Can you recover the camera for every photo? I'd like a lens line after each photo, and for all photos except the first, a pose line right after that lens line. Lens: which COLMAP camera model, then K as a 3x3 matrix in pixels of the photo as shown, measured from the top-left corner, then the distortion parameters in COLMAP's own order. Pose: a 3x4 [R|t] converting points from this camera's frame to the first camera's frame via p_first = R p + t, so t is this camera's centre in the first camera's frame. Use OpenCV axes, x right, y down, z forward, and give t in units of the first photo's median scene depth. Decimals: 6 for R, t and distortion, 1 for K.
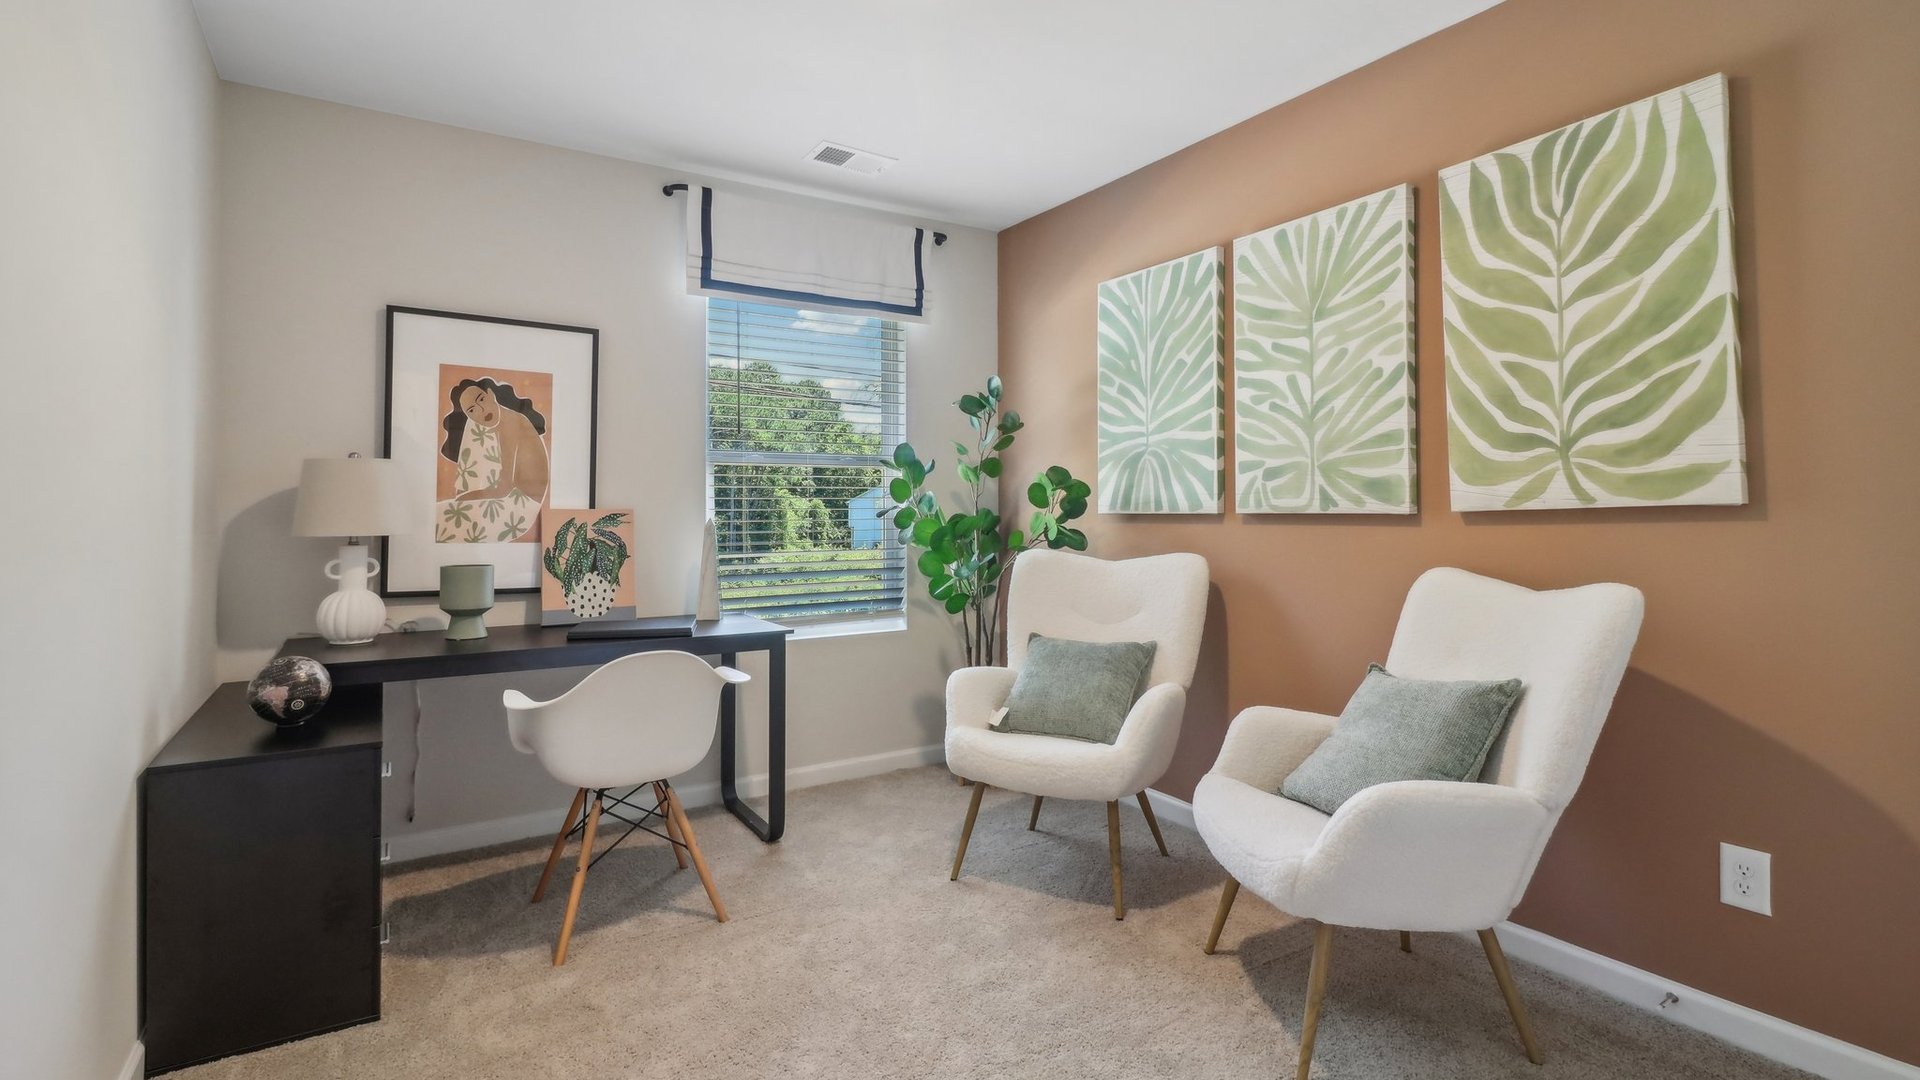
lens RADIAL K [[905.6, 0, 966.9], [0, 905.6, 519.5], [0, 0, 1]] dist [0.000039, -0.002026]
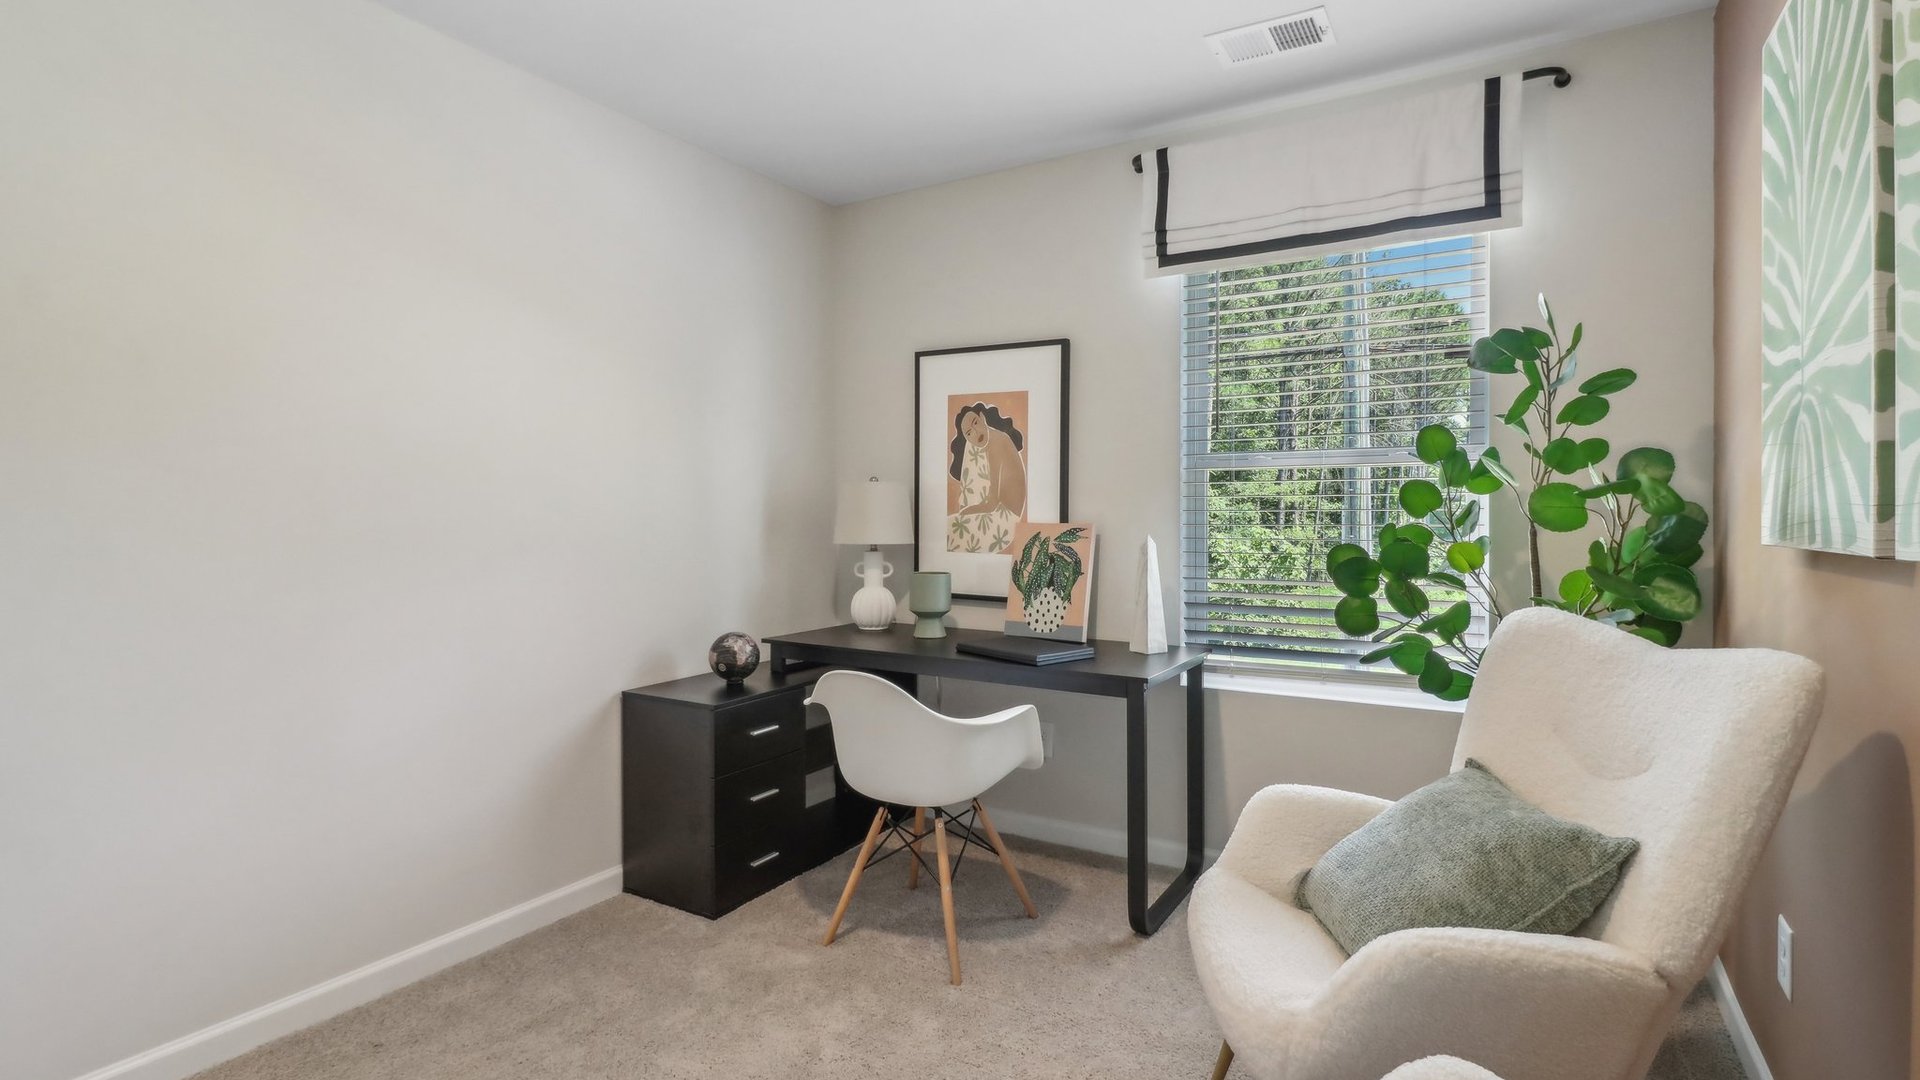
lens RADIAL K [[905.6, 0, 966.9], [0, 905.6, 519.5], [0, 0, 1]] dist [0.000039, -0.002026]
pose [[0.437099, 0.009950, -0.899359, 0.440824], [-0.007221, 0.999945, 0.007553, -0.022776], [0.899385, 0.003193, 0.437147, 0.497185]]
